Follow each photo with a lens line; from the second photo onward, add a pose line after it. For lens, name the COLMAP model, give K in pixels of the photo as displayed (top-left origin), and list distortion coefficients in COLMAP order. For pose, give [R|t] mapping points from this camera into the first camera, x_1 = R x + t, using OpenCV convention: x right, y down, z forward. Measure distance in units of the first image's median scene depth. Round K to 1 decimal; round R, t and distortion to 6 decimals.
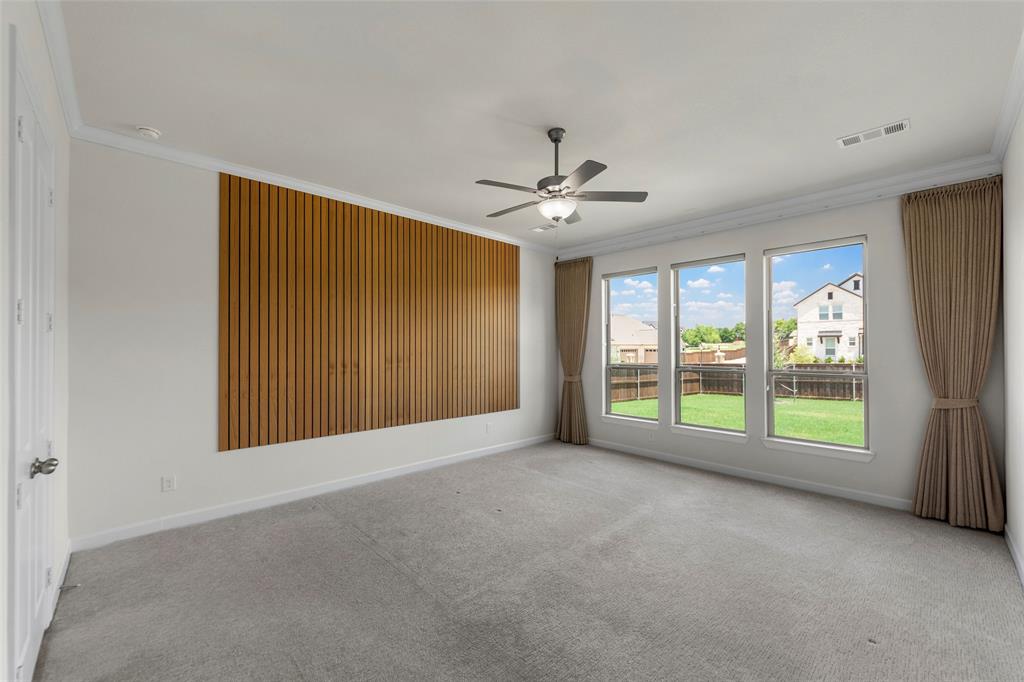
lens RADIAL K [[404.9, 0, 511.2], [0, 404.9, 349.4], [0, 0, 1]] dist [-0.000161, 0.000044]
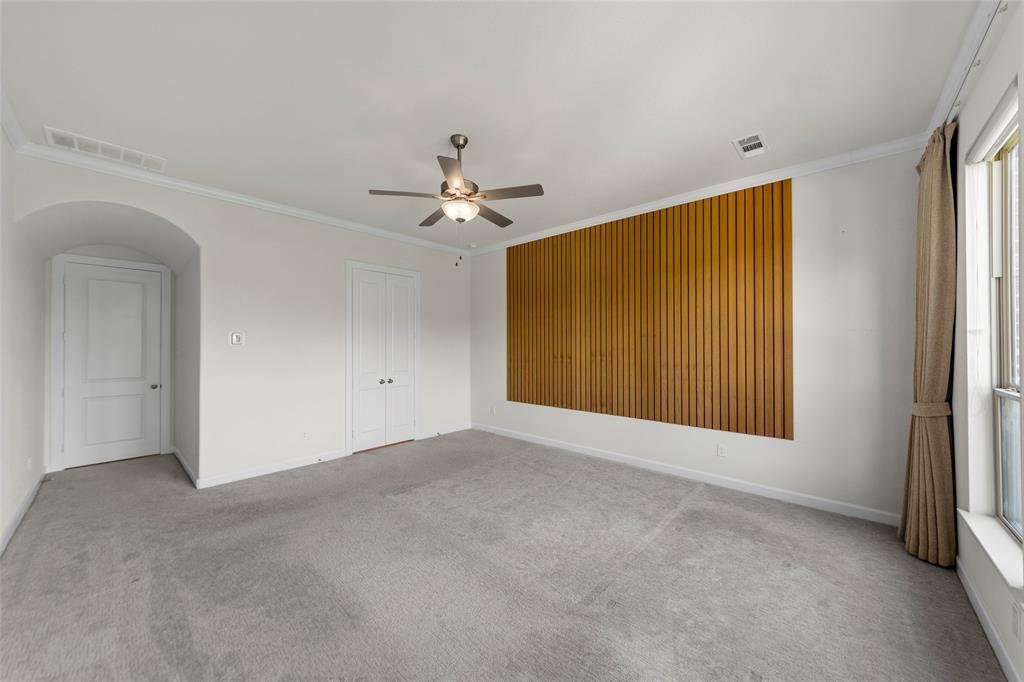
lens RADIAL K [[366.1, 0, 511.8], [0, 366.1, 341.9], [0, 0, 1]] dist [-0.006122, 0.000287]
pose [[0.072032, -0.005108, -0.997389, 0.700539], [0.001989, 0.999986, -0.004977, -0.002968], [0.997400, -0.001626, 0.072041, 0.679625]]
